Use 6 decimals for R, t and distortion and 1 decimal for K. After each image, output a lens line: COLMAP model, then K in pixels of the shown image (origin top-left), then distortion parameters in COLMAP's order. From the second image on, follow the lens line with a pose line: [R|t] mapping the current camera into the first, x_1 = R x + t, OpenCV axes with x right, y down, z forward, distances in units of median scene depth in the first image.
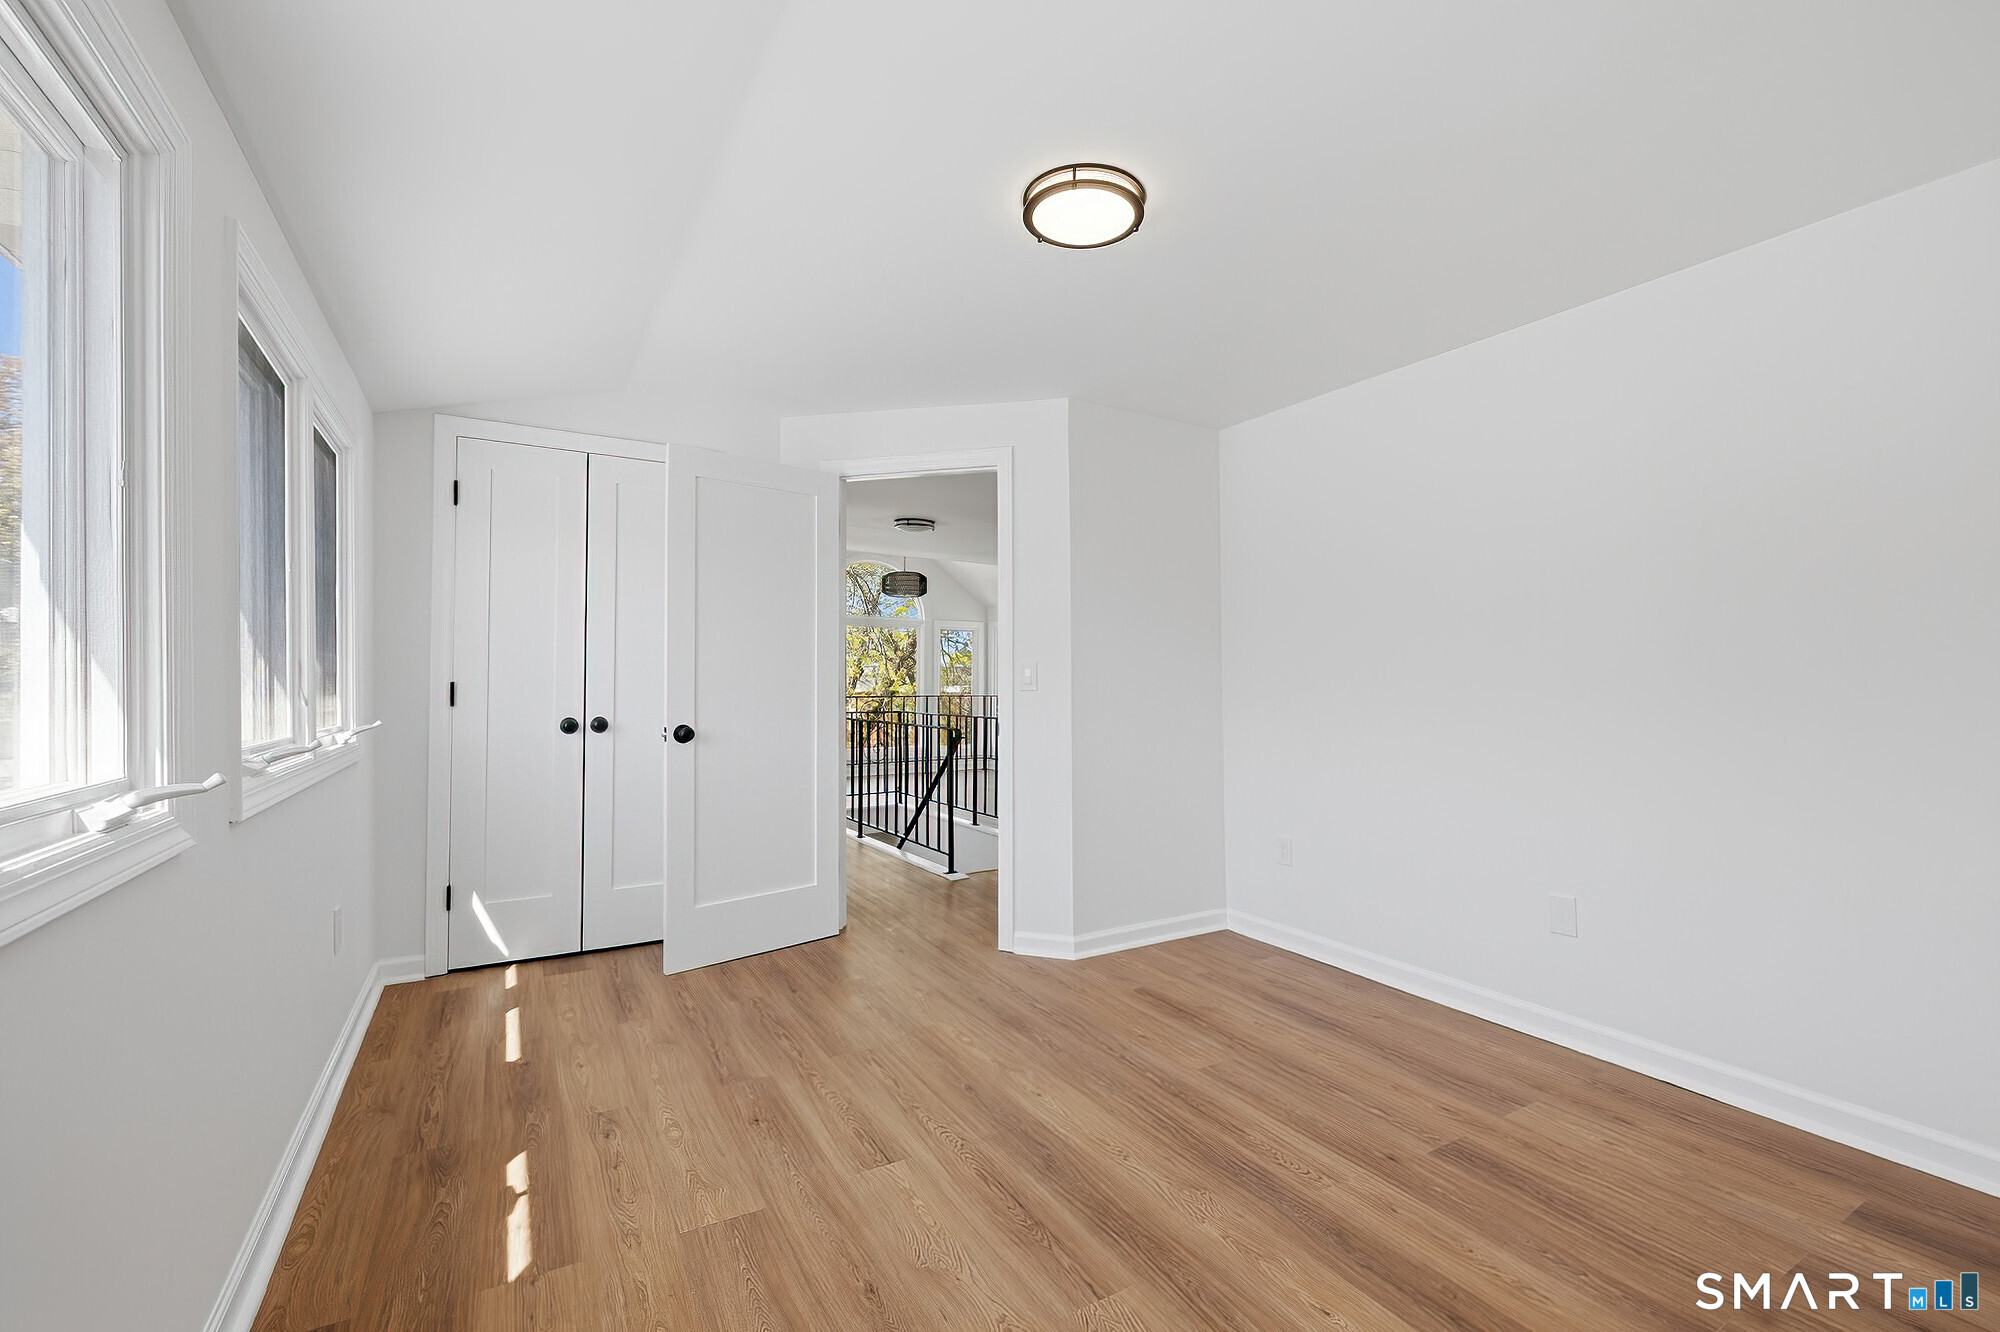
lens RADIAL K [[856.0, 0, 983.2], [0, 856.0, 667.1], [0, 0, 1]] dist [0.000718, -0.000269]
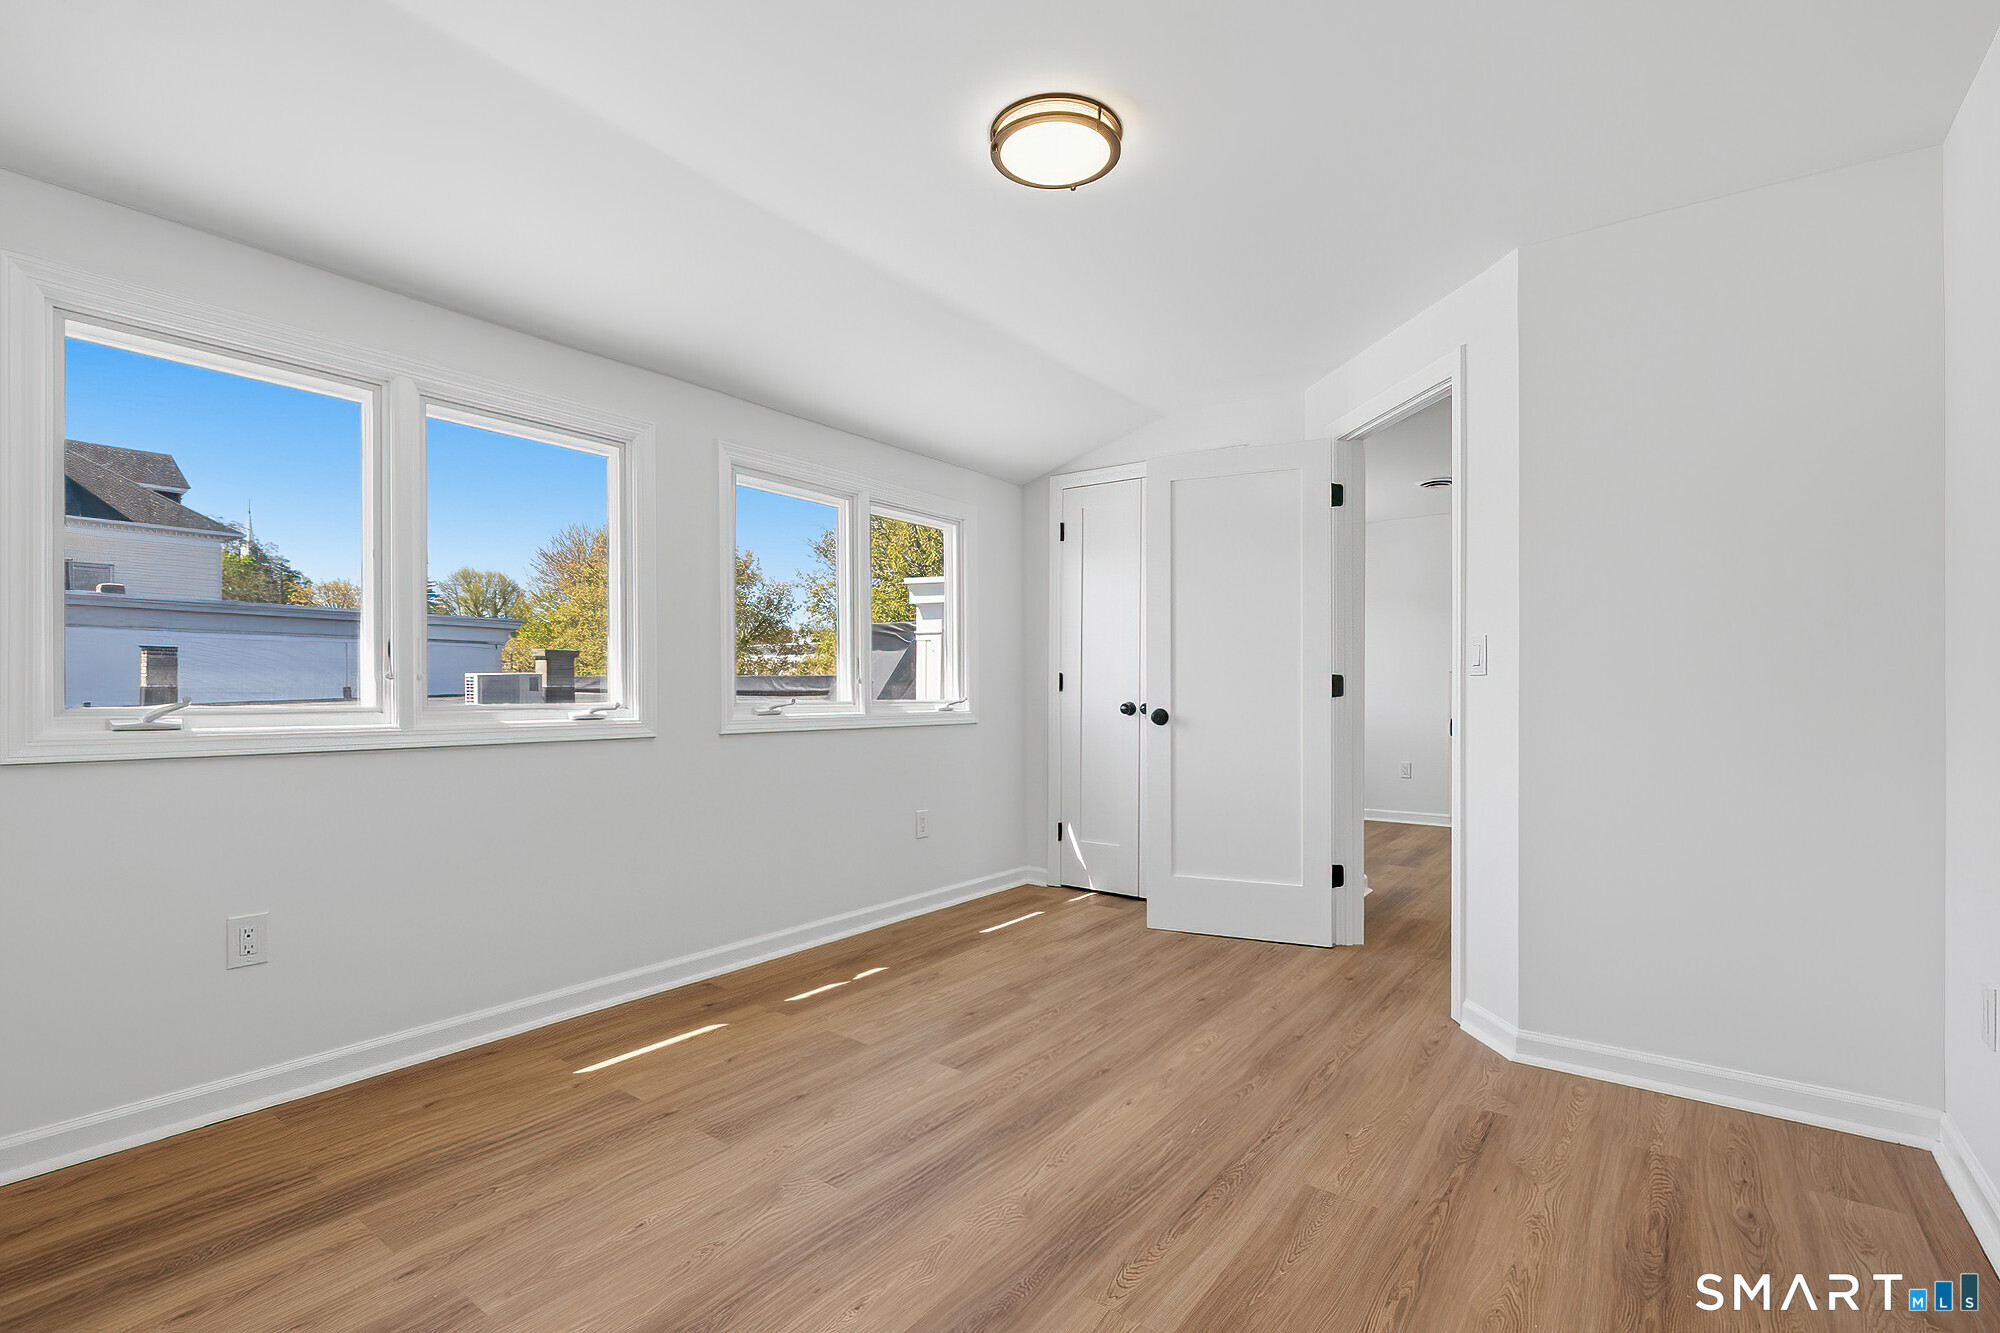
lens RADIAL K [[873.4, 0, 986.8], [0, 873.4, 682.3], [0, 0, 1]] dist [0.001848, 0.000895]
pose [[0.407049, -0.004872, -0.913393, 0.719881], [0.011991, 0.999928, 0.000011, 0.037333], [0.913328, -0.010957, 0.407078, 0.401977]]
